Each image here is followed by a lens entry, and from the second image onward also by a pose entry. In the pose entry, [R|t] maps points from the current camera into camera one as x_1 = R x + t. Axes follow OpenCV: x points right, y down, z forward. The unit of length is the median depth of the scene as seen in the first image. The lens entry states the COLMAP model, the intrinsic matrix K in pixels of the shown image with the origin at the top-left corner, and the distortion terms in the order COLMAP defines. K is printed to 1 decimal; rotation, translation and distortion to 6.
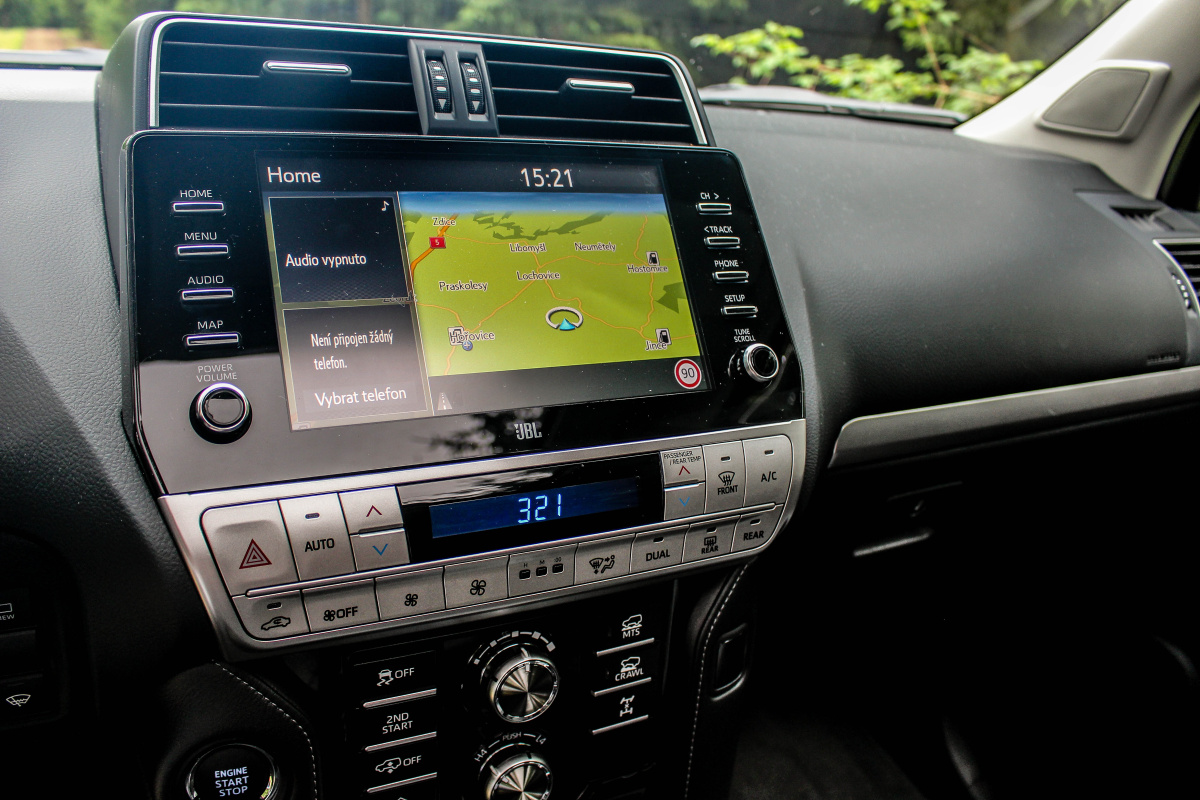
lens RADIAL K [[998.6, 0, 596.4], [0, 998.6, 395.1], [0, 0, 1]] dist [-0.147119, 0.085061]
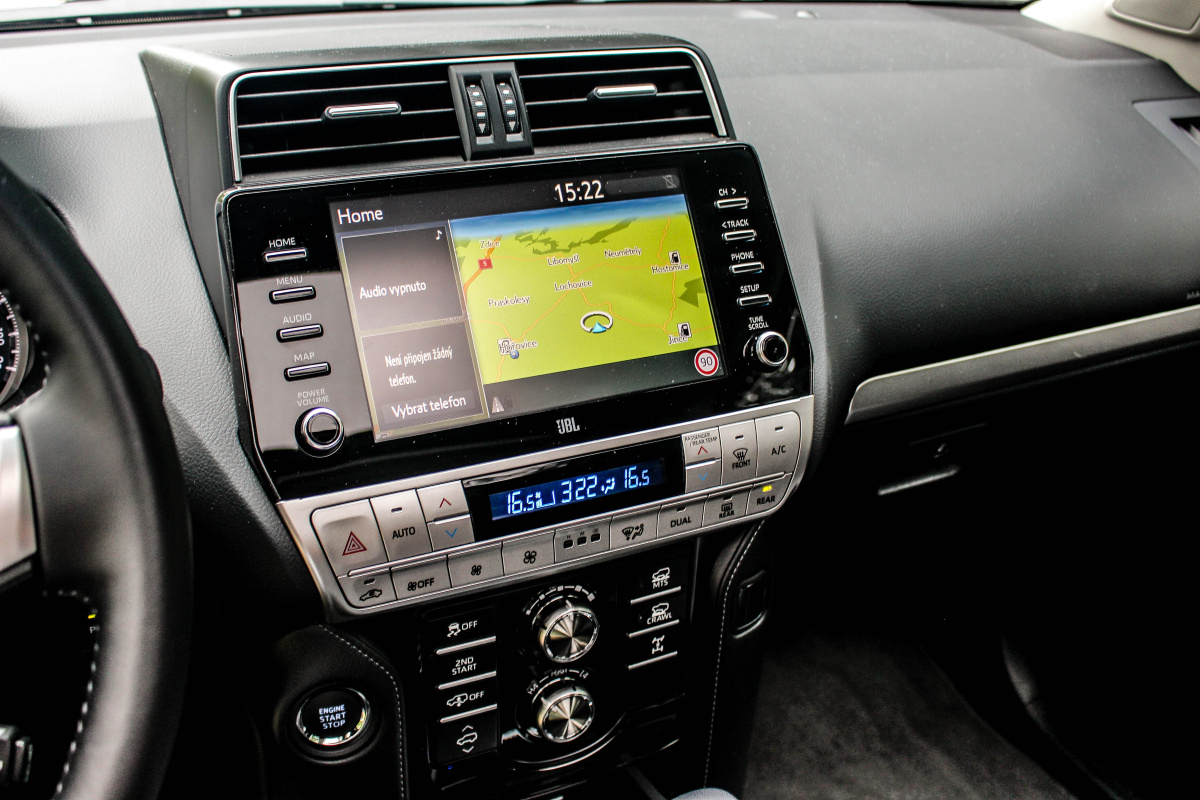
lens RADIAL K [[1264.2, 0, 601.6], [0, 1264.2, 400.5], [0, 0, 1]] dist [-0.122896, 0.000000]
pose [[0.999313, -0.016107, -0.033384, 0.020137], [0.020881, 0.988766, 0.148003, -0.196839], [0.030625, -0.148599, 0.988423, -0.437654]]
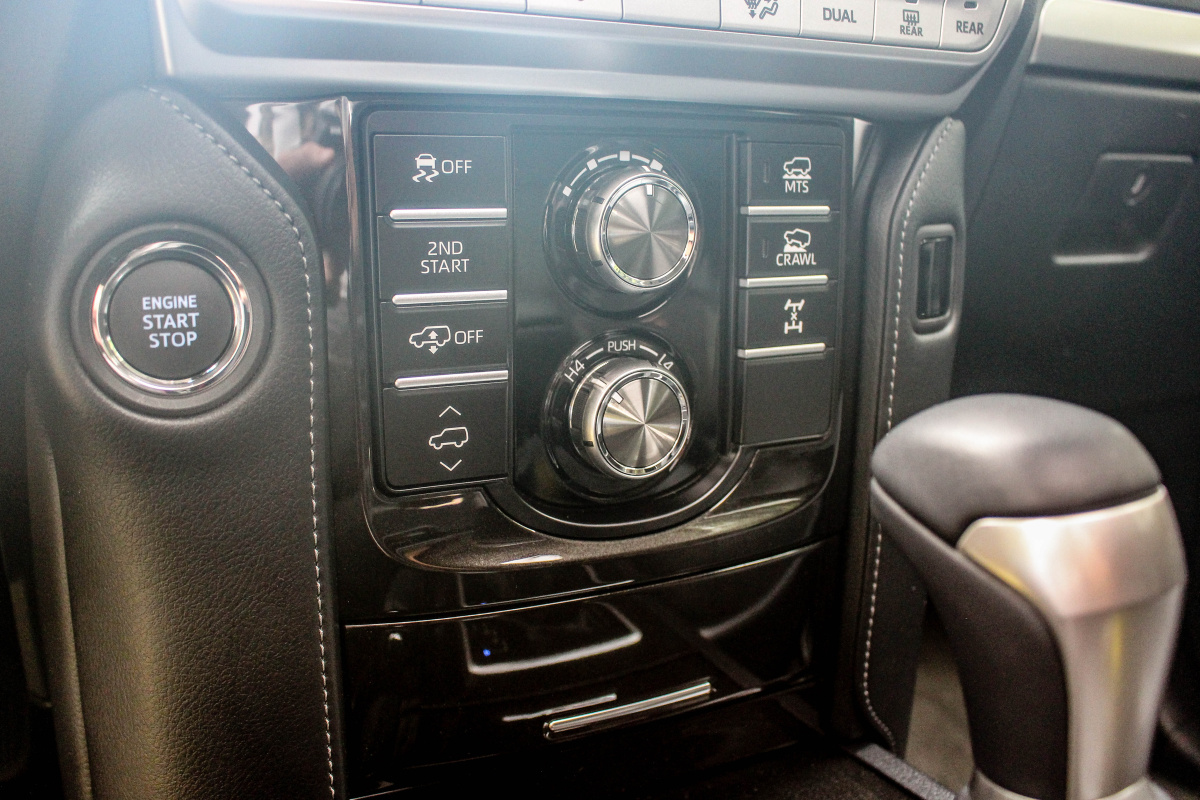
lens RADIAL K [[1137.6, 0, 594.7], [0, 1137.6, 400.7], [0, 0, 1]] dist [-0.119680, 0.000000]
pose [[0.998874, -0.045835, -0.012236, -0.098520], [0.044565, 0.995014, -0.089220, 0.458765], [0.016265, 0.088574, 0.995937, 0.284367]]
